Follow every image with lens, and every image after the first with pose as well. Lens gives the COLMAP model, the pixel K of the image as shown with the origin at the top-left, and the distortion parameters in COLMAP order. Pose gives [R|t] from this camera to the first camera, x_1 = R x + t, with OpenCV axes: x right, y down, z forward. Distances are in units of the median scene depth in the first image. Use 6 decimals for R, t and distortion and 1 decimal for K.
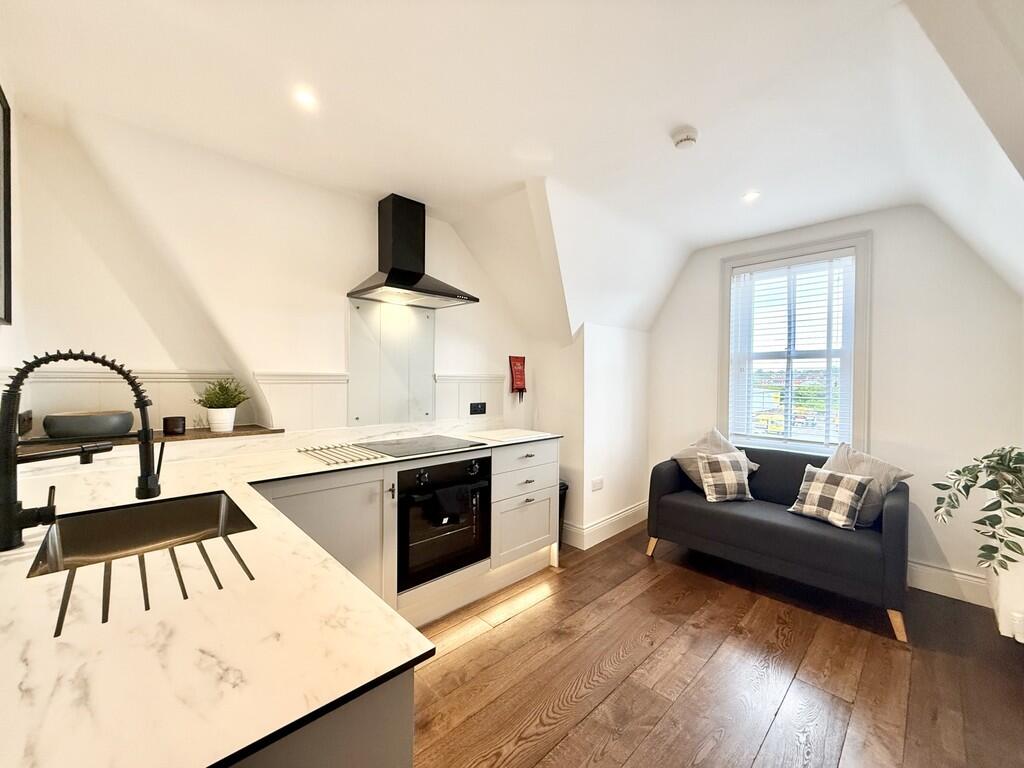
lens RADIAL K [[406.7, 0, 506.3], [0, 406.7, 382.4], [0, 0, 1]] dist [0.003361, -0.000036]
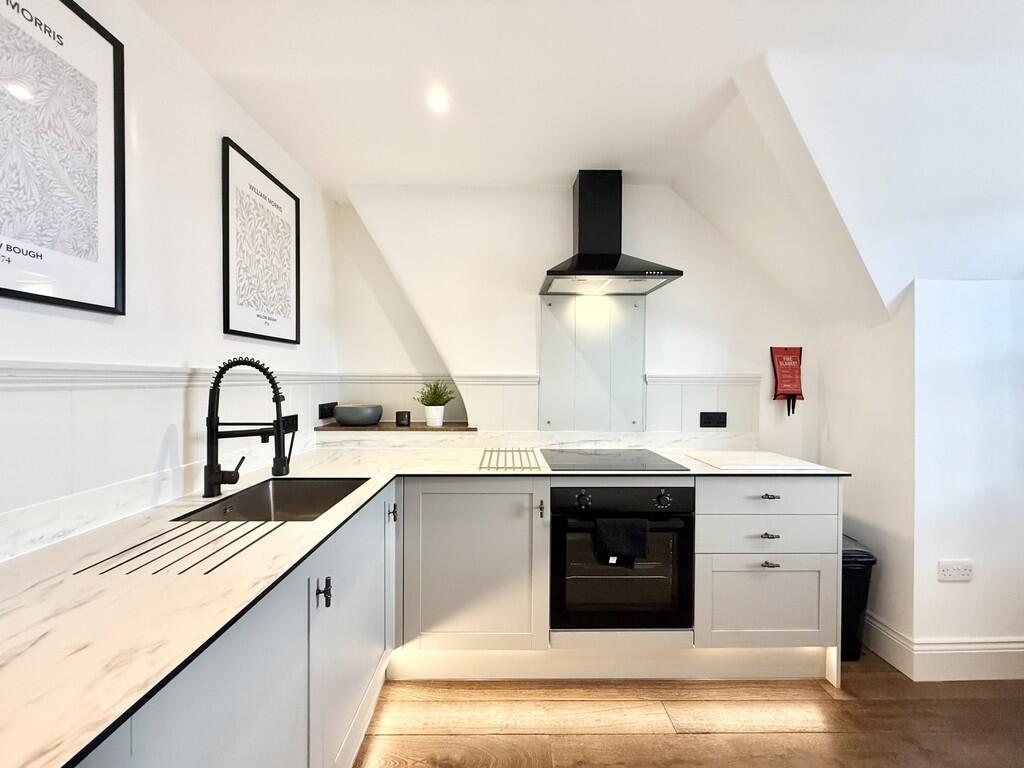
lens RADIAL K [[406.7, 0, 509.0], [0, 406.7, 382.8], [0, 0, 1]] dist [0.003361, -0.000036]
pose [[0.738186, -0.000290, -0.674597, 0.204885], [-0.005491, 0.999964, -0.006439, 0.003592], [0.674574, 0.008457, 0.738158, 0.249884]]
